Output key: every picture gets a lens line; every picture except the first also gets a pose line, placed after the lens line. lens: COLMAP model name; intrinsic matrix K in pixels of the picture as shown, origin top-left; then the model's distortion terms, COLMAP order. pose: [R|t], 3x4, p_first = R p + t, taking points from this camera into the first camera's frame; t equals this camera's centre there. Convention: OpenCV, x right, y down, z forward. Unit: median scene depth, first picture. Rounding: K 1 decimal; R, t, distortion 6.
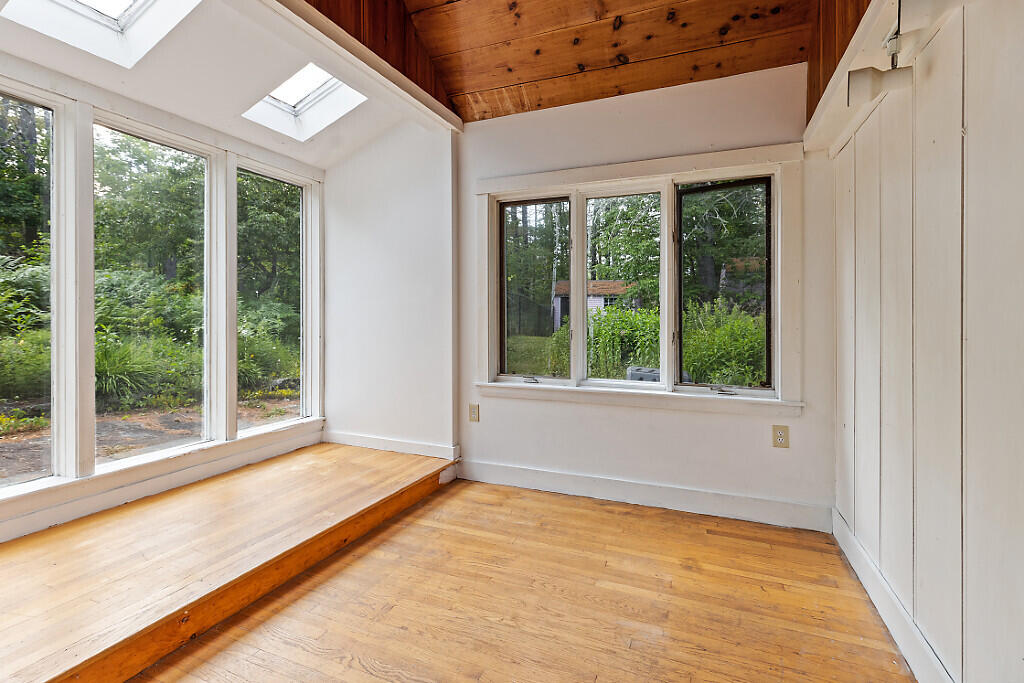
lens RADIAL K [[472.3, 0, 512.1], [0, 472.3, 319.2], [0, 0, 1]] dist [0.002913, -0.000541]
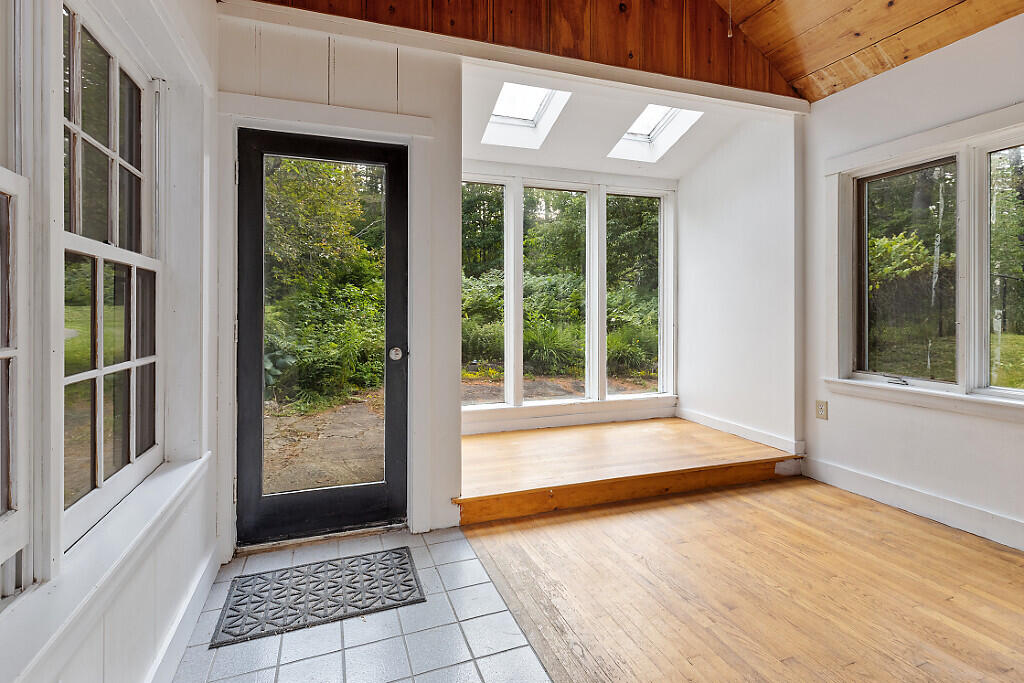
lens RADIAL K [[471.7, 0, 509.3], [0, 471.7, 310.5], [0, 0, 1]] dist [0.000838, -0.000540]
pose [[0.689188, -0.000233, -0.724583, 0.184714], [-0.000054, 1.000000, -0.000372, 0.002305], [0.724583, 0.000295, 0.689188, -0.103461]]
